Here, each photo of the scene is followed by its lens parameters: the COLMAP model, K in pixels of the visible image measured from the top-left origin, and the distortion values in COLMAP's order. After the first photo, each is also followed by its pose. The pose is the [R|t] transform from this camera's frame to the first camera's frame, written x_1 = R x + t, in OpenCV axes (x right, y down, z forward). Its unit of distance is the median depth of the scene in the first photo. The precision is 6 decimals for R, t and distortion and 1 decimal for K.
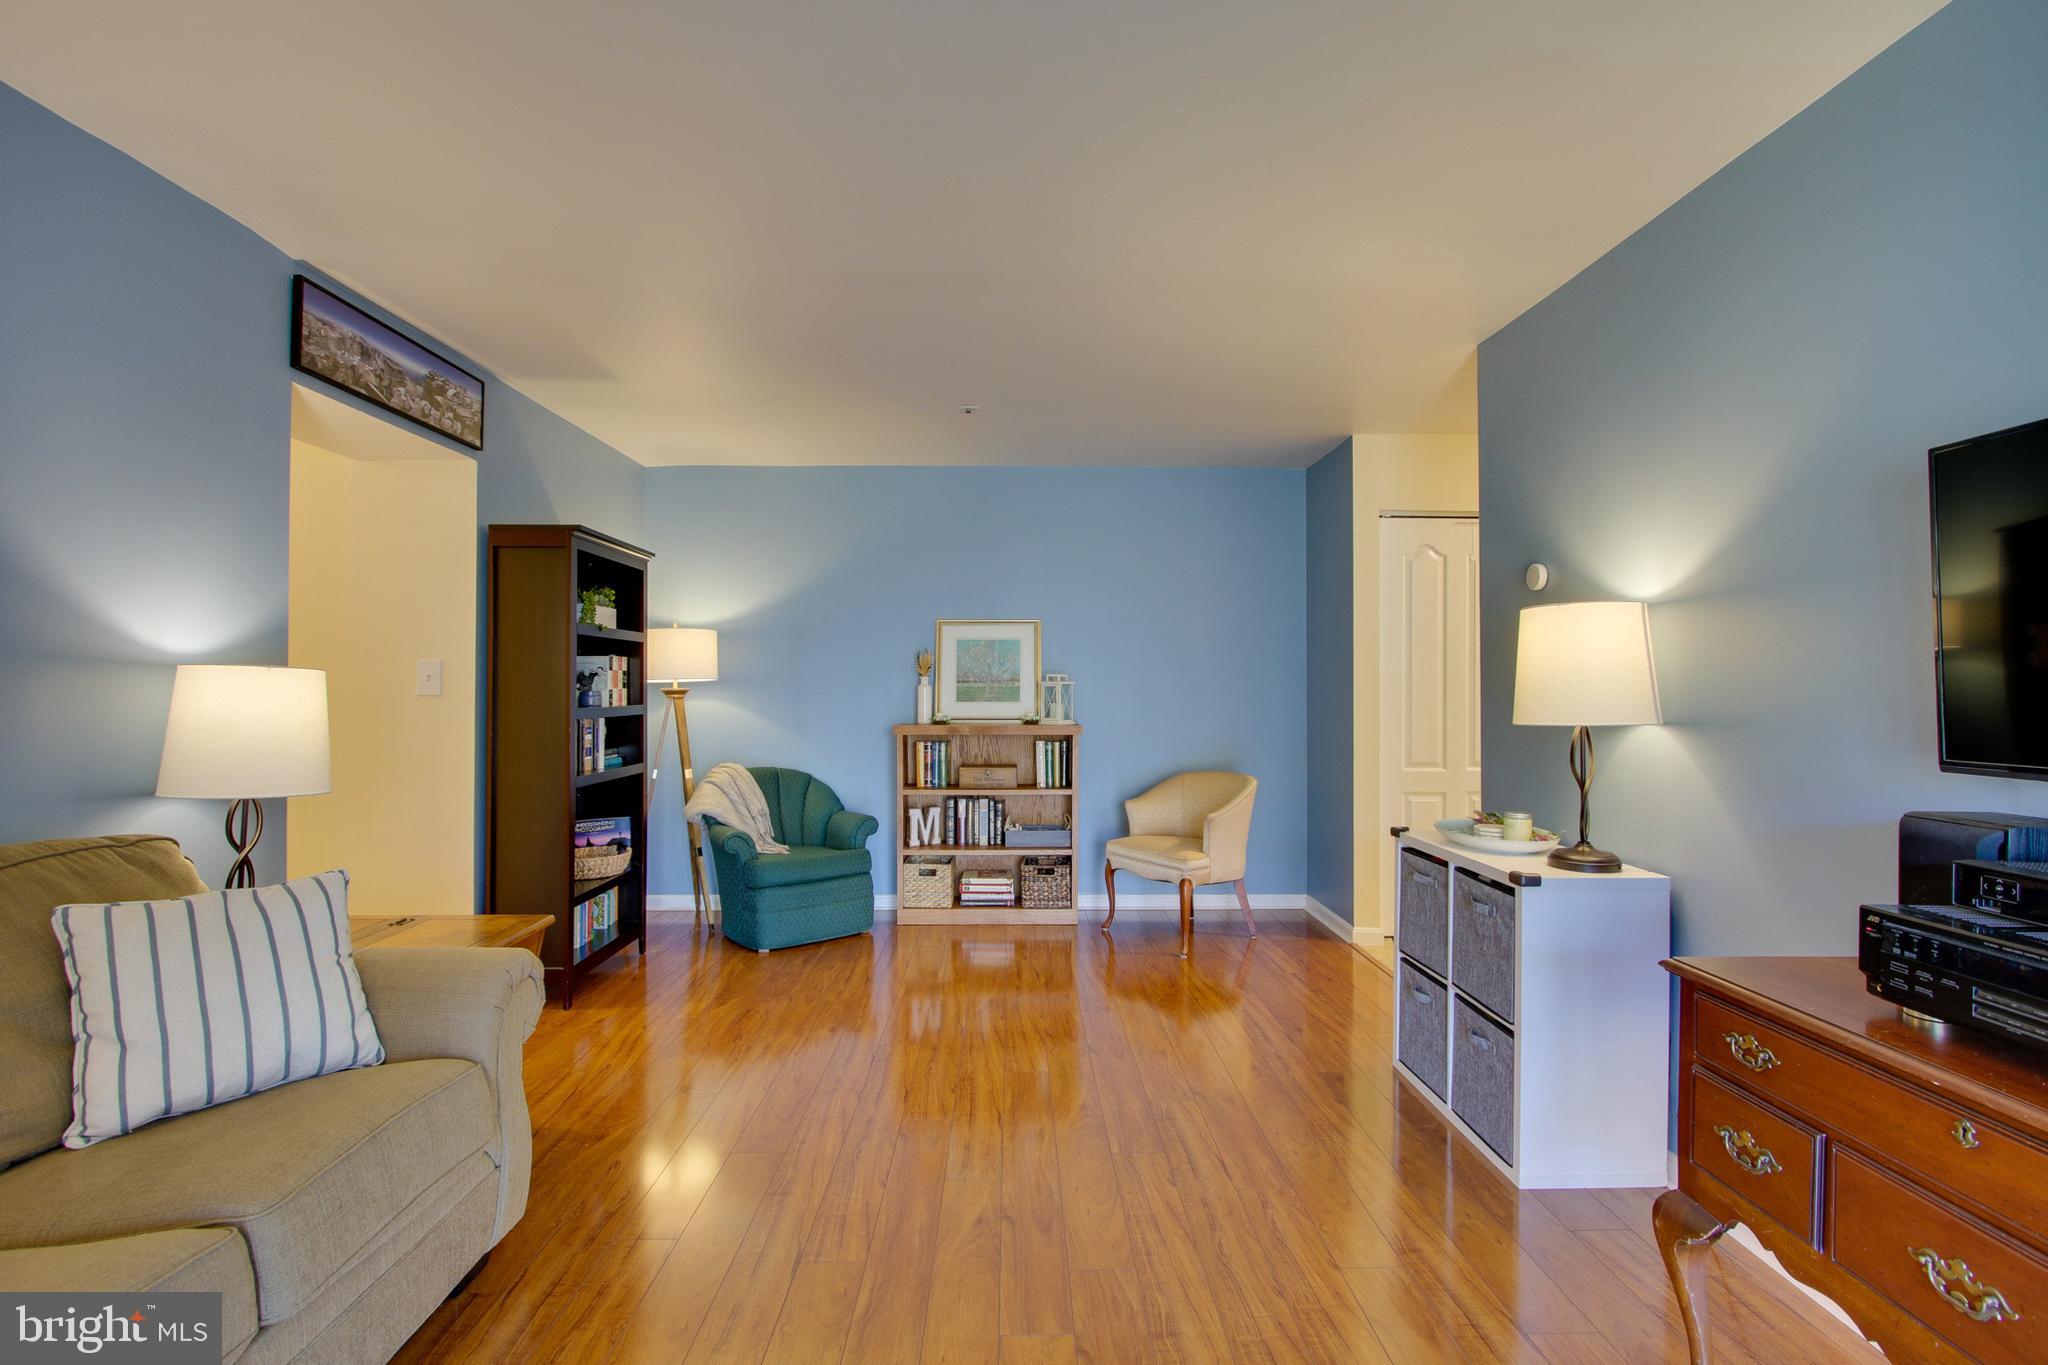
lens RADIAL K [[936.2, 0, 1011.3], [0, 936.2, 687.9], [0, 0, 1]] dist [-0.013637, 0.001109]
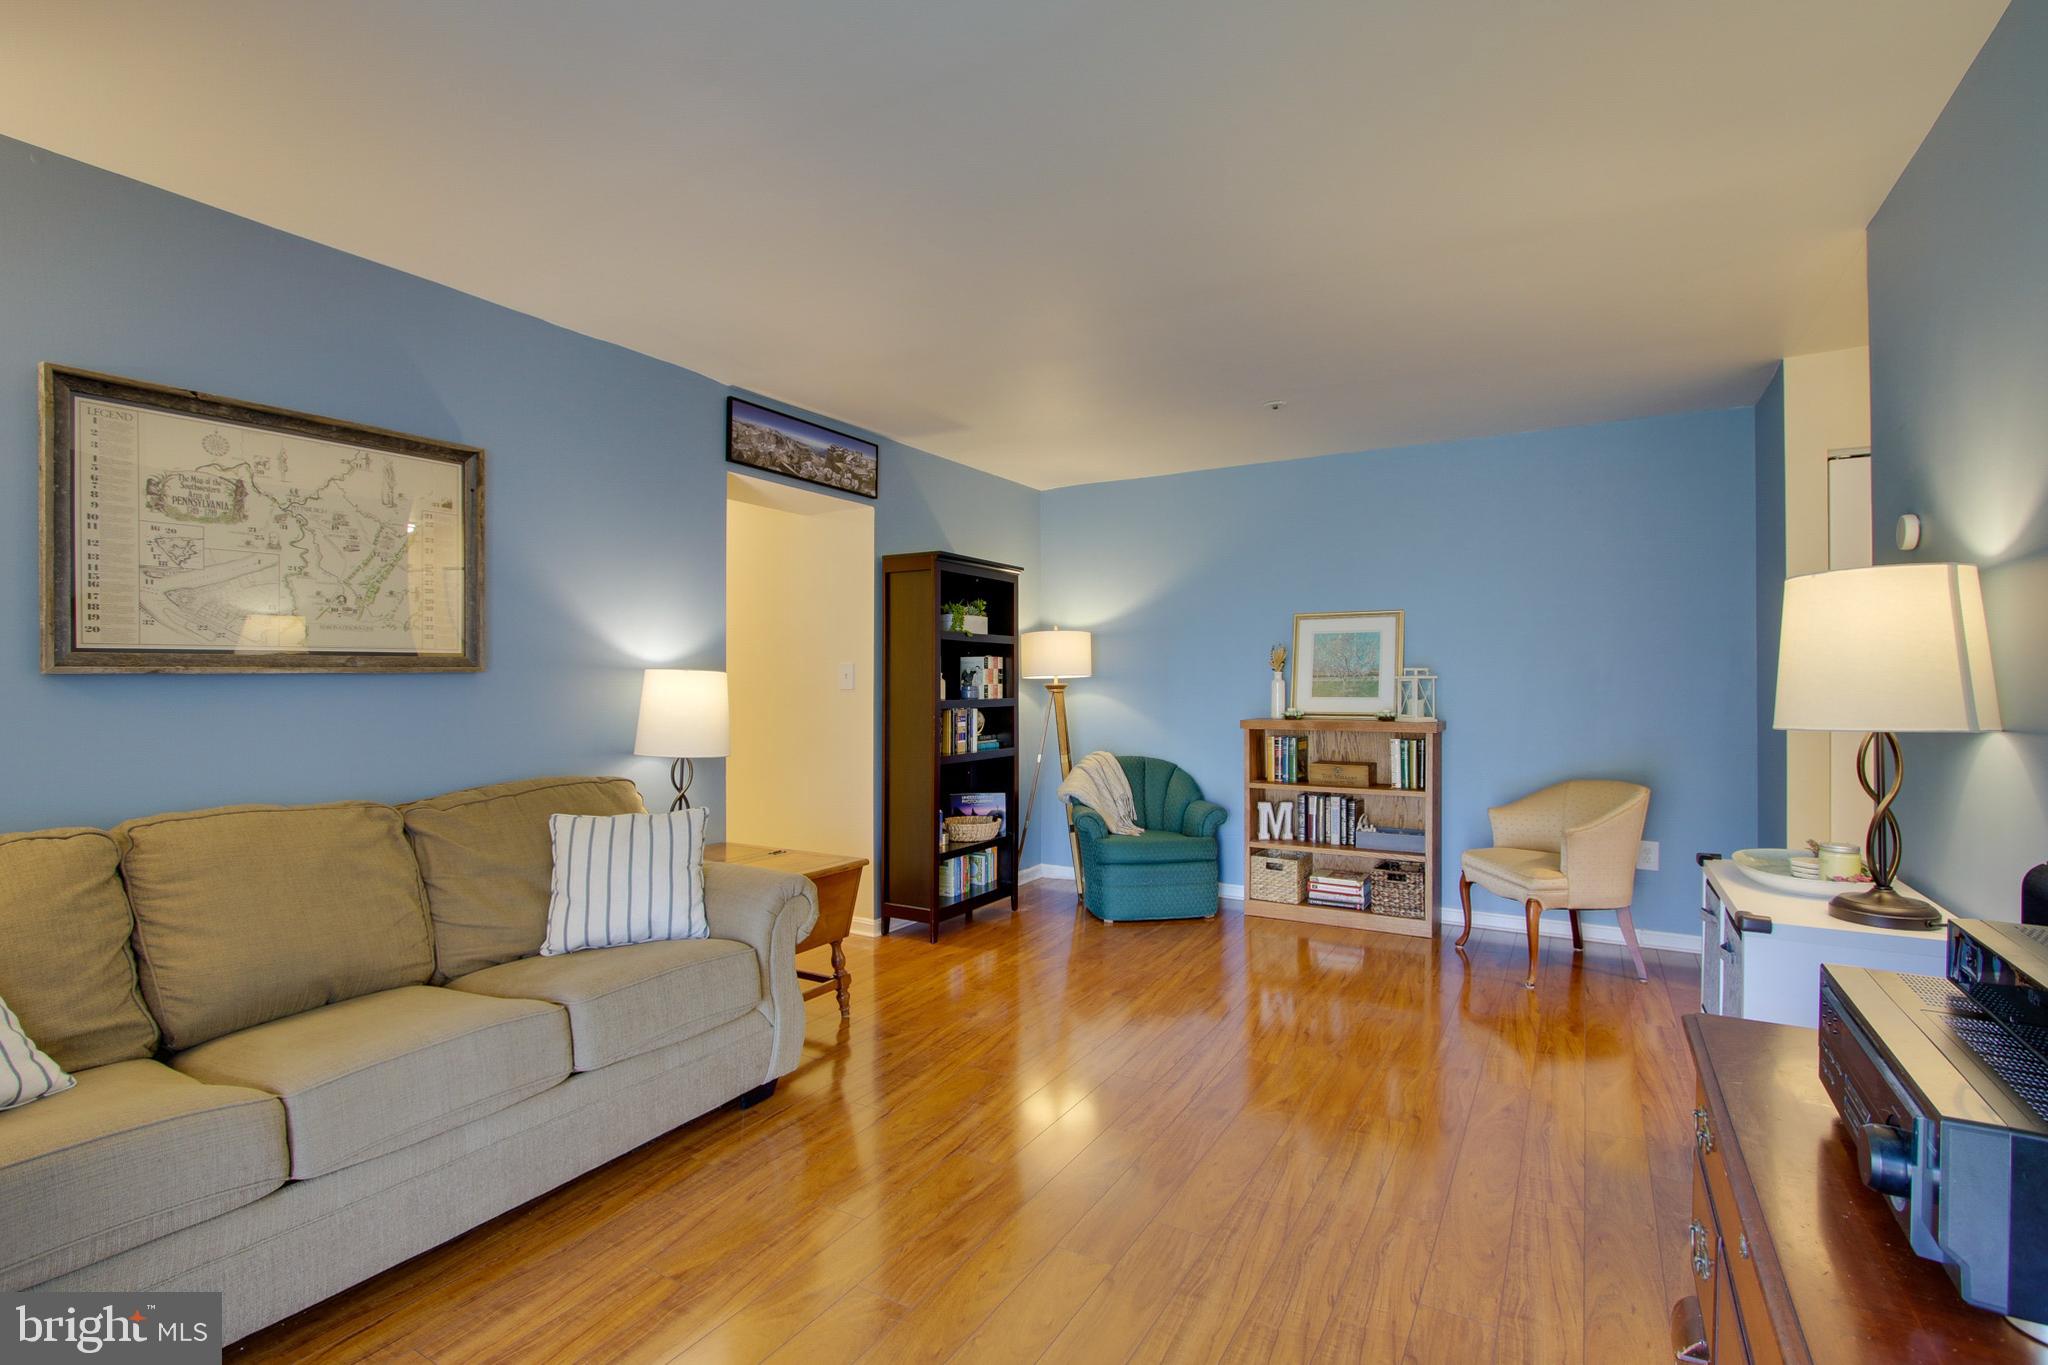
lens RADIAL K [[936.2, 0, 1011.3], [0, 936.2, 687.9], [0, 0, 1]] dist [-0.013637, 0.001109]
pose [[0.851523, 0.000848, -0.524316, 0.219764], [0.001920, 0.999987, 0.004736, 0.000074], [0.524314, -0.005039, 0.851510, -0.002657]]
